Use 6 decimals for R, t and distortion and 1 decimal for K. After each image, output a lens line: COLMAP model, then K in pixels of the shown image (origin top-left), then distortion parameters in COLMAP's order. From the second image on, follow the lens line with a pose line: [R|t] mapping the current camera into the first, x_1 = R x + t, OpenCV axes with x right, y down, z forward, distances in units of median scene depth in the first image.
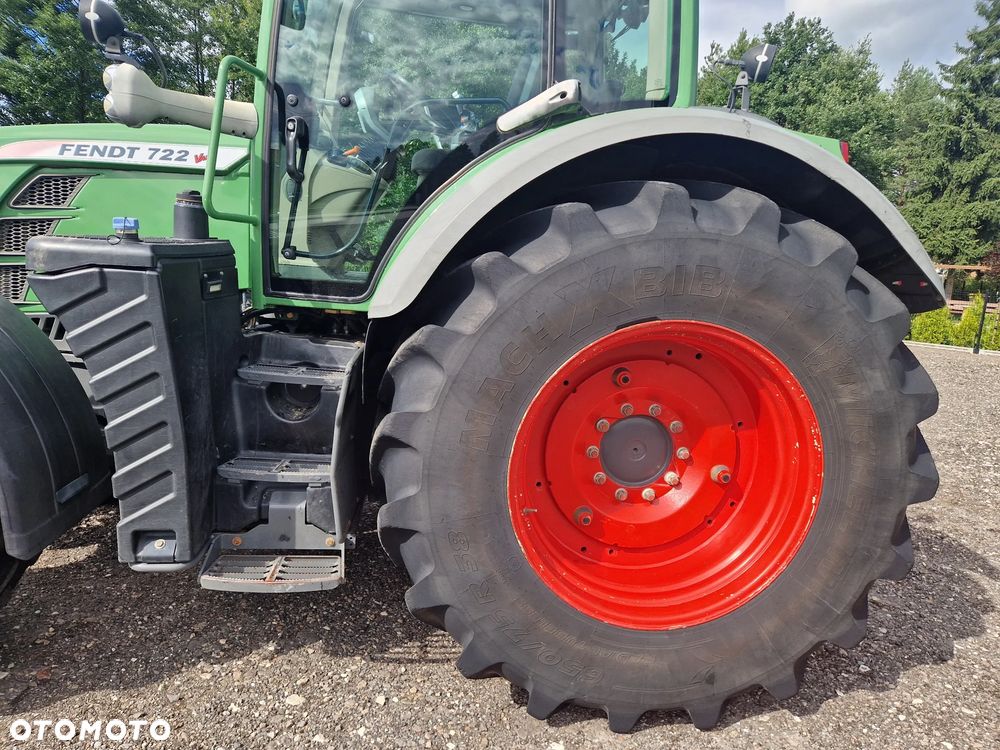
lens RADIAL K [[668.6, 0, 500.8], [0, 668.6, 375.6], [0, 0, 1]] dist [0.076197, -0.063734]
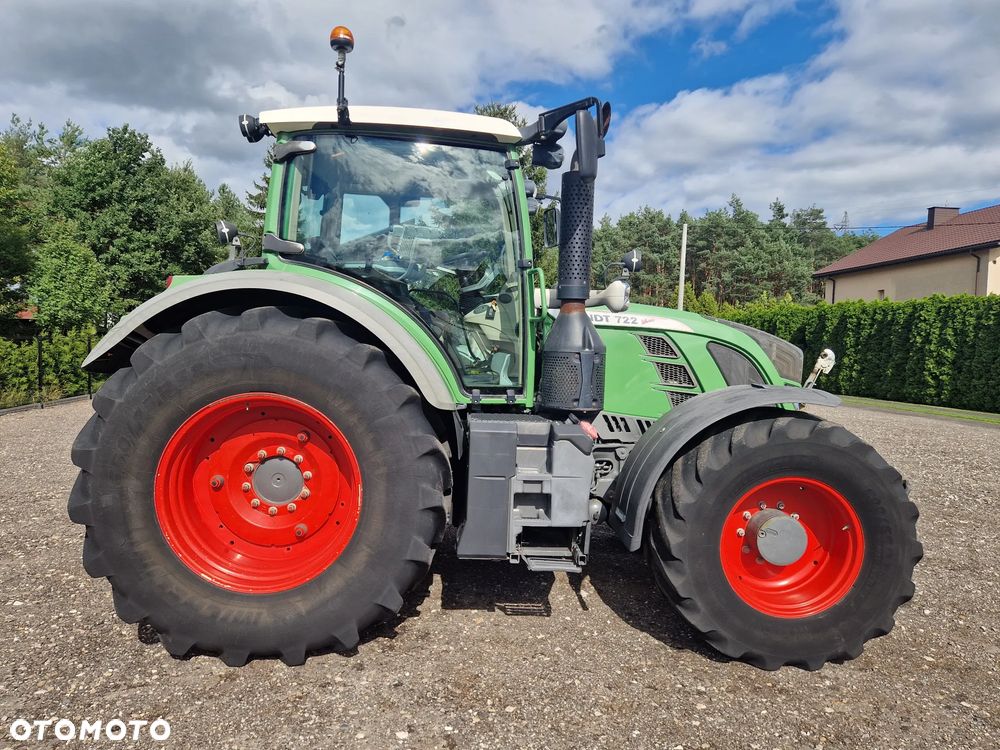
lens RADIAL K [[668.6, 0, 498.4], [0, 668.6, 378.5], [0, 0, 1]] dist [0.076197, -0.063734]
pose [[0.505879, -0.078788, 0.858999, -4.294375], [0.143554, 0.989623, 0.006228, 0.011045], [-0.850576, 0.120162, 0.511939, -1.728082]]
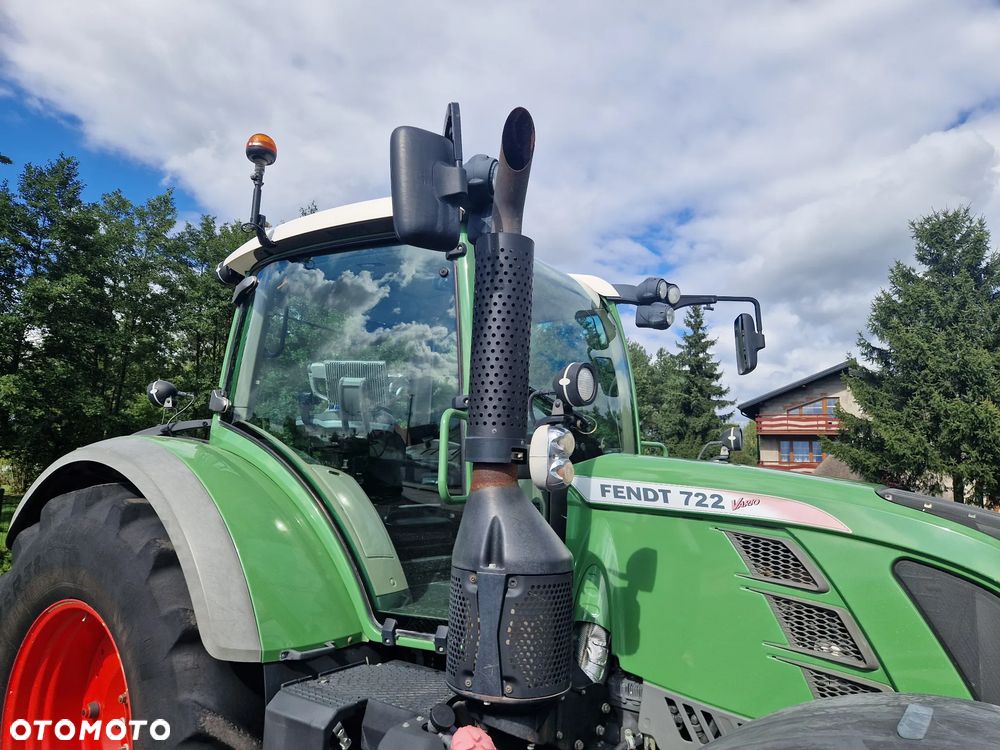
lens RADIAL K [[668.6, 0, 501.7], [0, 668.6, 376.5], [0, 0, 1]] dist [0.076197, -0.063734]
pose [[0.926024, 0.045924, 0.374660, -3.081323], [0.070802, 0.953822, -0.291910, 0.002270], [-0.370764, 0.296843, 0.880010, -1.867723]]
